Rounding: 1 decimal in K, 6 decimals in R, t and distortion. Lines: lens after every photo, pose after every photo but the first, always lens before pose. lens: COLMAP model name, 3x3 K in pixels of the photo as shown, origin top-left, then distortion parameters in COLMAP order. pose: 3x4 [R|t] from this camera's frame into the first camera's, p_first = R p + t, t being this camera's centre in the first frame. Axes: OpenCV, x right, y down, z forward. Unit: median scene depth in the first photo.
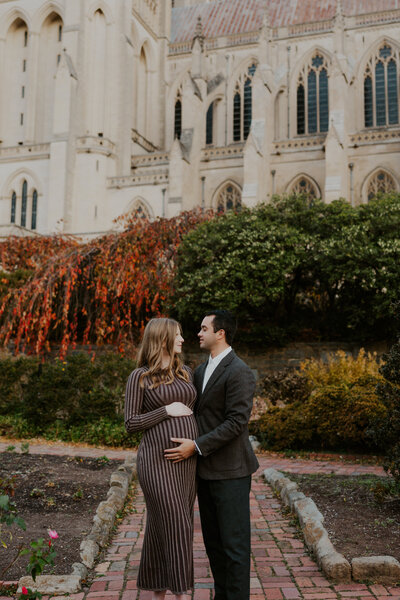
lens RADIAL K [[688.8, 0, 209.1], [0, 688.8, 274.5], [0, 0, 1]] dist [0.002231, 0.000000]
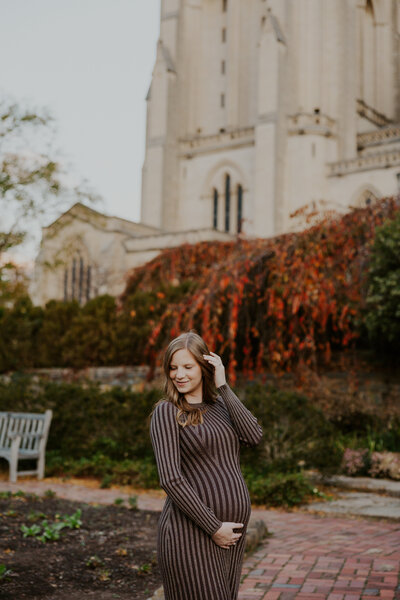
lens RADIAL K [[855.7, 0, 218.1], [0, 855.7, 297.3], [0, 0, 1]] dist [-0.007019, 0.000000]
pose [[0.954516, -0.028267, -0.296816, 0.022277], [0.032190, 0.999447, 0.008339, 0.001643], [0.296416, -0.017514, 0.954898, 0.014977]]
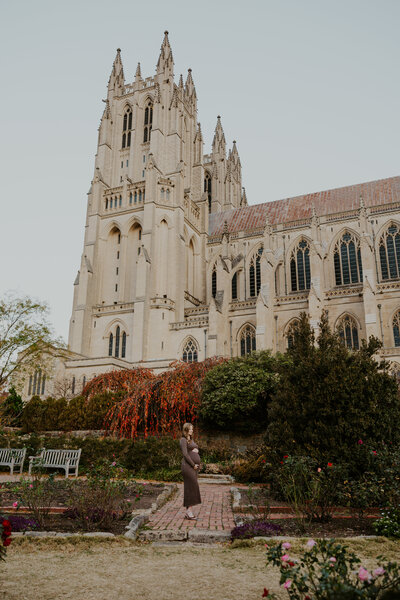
lens RADIAL K [[495.8, 0, 195.5], [0, 495.8, 300.4], [0, 0, 1]] dist [0.011583, -0.003746]
pose [[0.994840, -0.031791, -0.096351, 0.022204], [0.016136, 0.987130, -0.159101, -0.011441], [0.100169, 0.156725, 0.982550, -0.115862]]
